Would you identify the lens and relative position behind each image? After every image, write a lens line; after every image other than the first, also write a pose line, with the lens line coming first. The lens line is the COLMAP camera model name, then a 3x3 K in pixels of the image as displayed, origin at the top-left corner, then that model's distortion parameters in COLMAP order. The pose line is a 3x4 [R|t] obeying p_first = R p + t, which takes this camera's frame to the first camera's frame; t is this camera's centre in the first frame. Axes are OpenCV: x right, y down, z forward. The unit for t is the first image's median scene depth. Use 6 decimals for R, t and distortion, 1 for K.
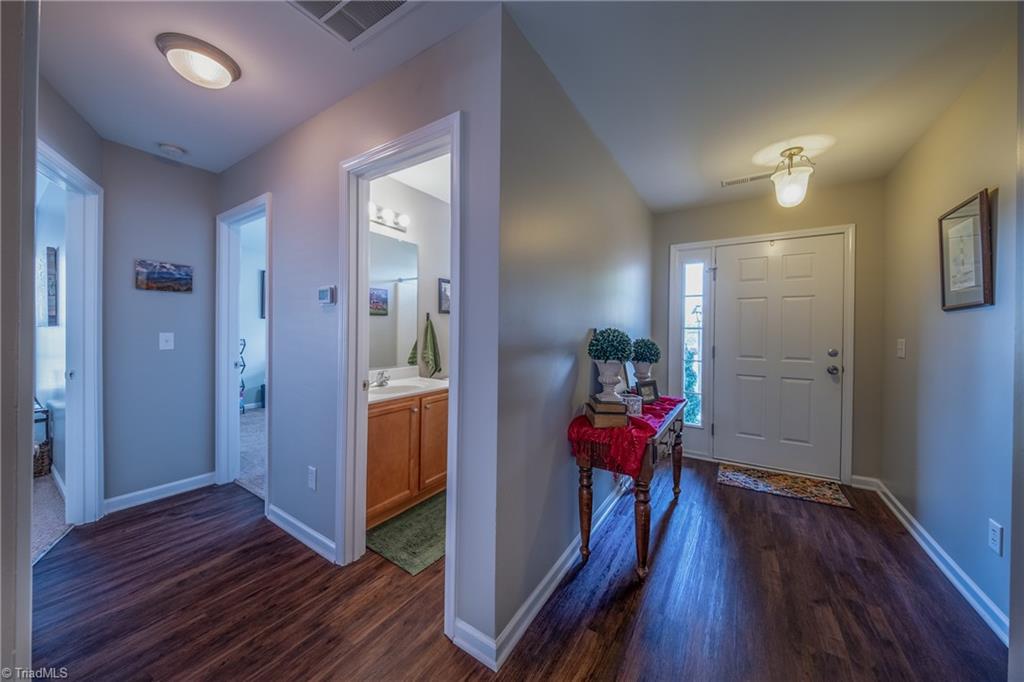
lens RADIAL K [[357.2, 0, 513.5], [0, 357.2, 331.9], [0, 0, 1]] dist [0.015719, -0.005811]
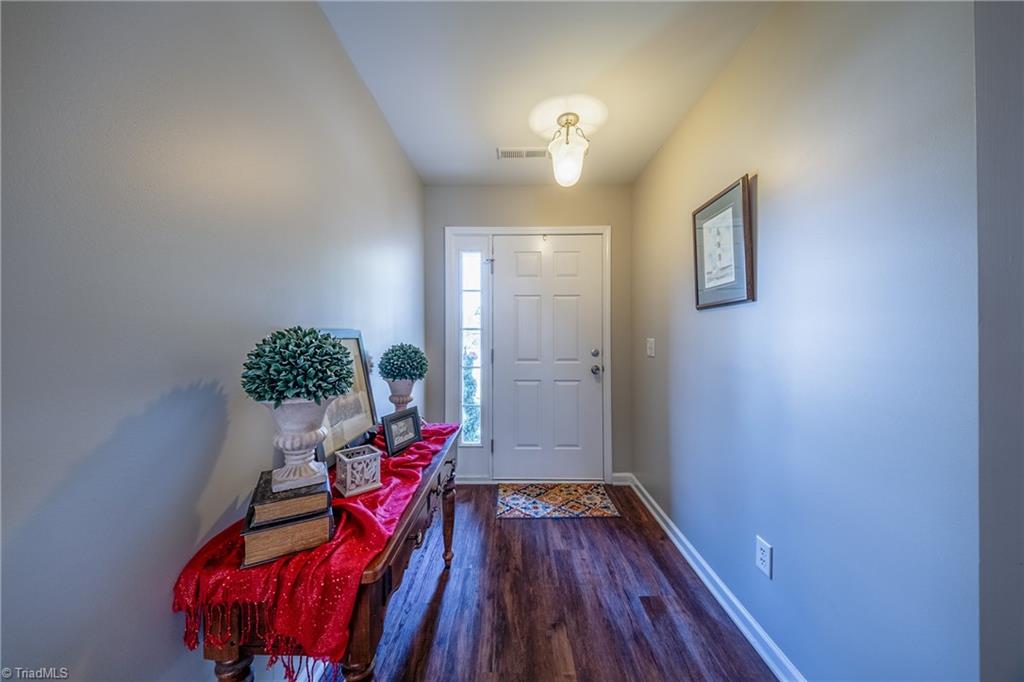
lens RADIAL K [[348.7, 0, 511.3], [0, 348.7, 332.3], [0, 0, 1]] dist [0.039503, -0.021923]
pose [[0.847967, -0.010325, 0.529948, 0.192786], [0.012115, 0.999927, 0.000095, -0.001577], [-0.529911, 0.006340, 0.848030, 0.334502]]
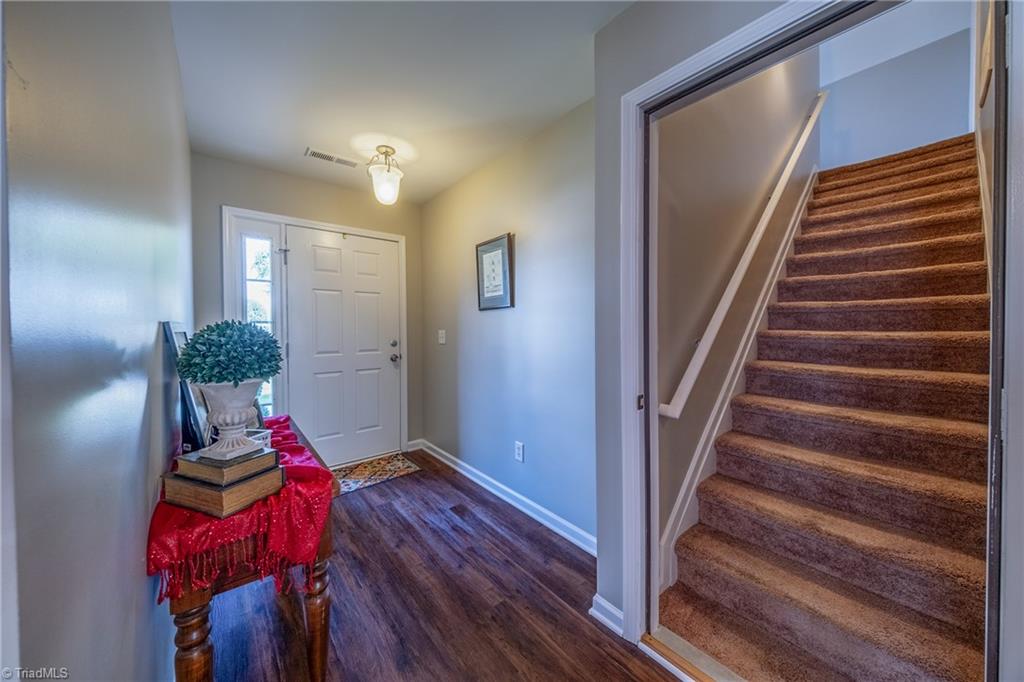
lens RADIAL K [[348.7, 0, 511.3], [0, 348.7, 332.3], [0, 0, 1]] dist [0.039503, -0.021923]
pose [[0.310354, -0.025835, 0.950270, -0.079445], [0.010242, 0.999663, 0.023833, -0.001062], [-0.950566, 0.002336, 0.310514, 0.316539]]
